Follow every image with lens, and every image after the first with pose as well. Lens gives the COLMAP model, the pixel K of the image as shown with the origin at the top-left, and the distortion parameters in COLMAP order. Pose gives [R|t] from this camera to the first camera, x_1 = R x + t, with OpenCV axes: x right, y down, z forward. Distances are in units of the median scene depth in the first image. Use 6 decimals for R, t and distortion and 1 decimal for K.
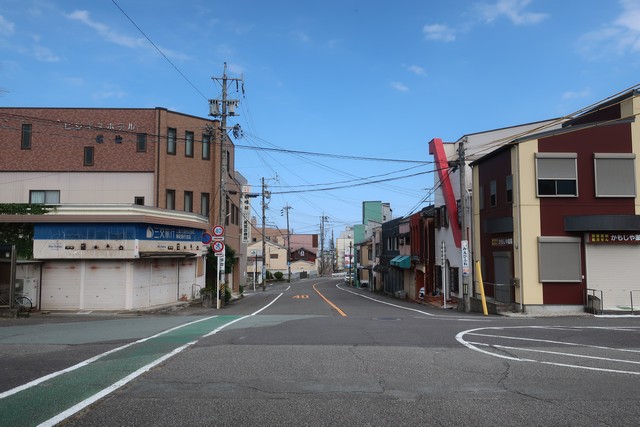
lens RADIAL K [[504.5, 0, 320.5], [0, 504.5, 214.5], [0, 0, 1]] dist [-0.006383, 0.003740]
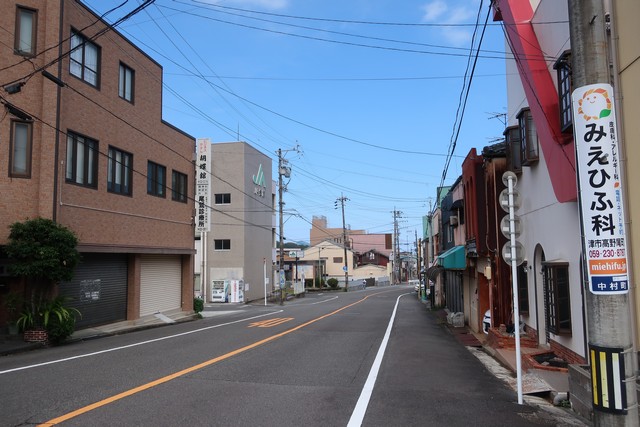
lens RADIAL K [[504.5, 0, 320.5], [0, 504.5, 214.5], [0, 0, 1]] dist [-0.006383, 0.003740]
pose [[0.980714, -0.026909, -0.193585, 0.116188], [0.024369, 0.999583, -0.015489, 0.048390], [0.193922, 0.010473, 0.980961, 0.416957]]
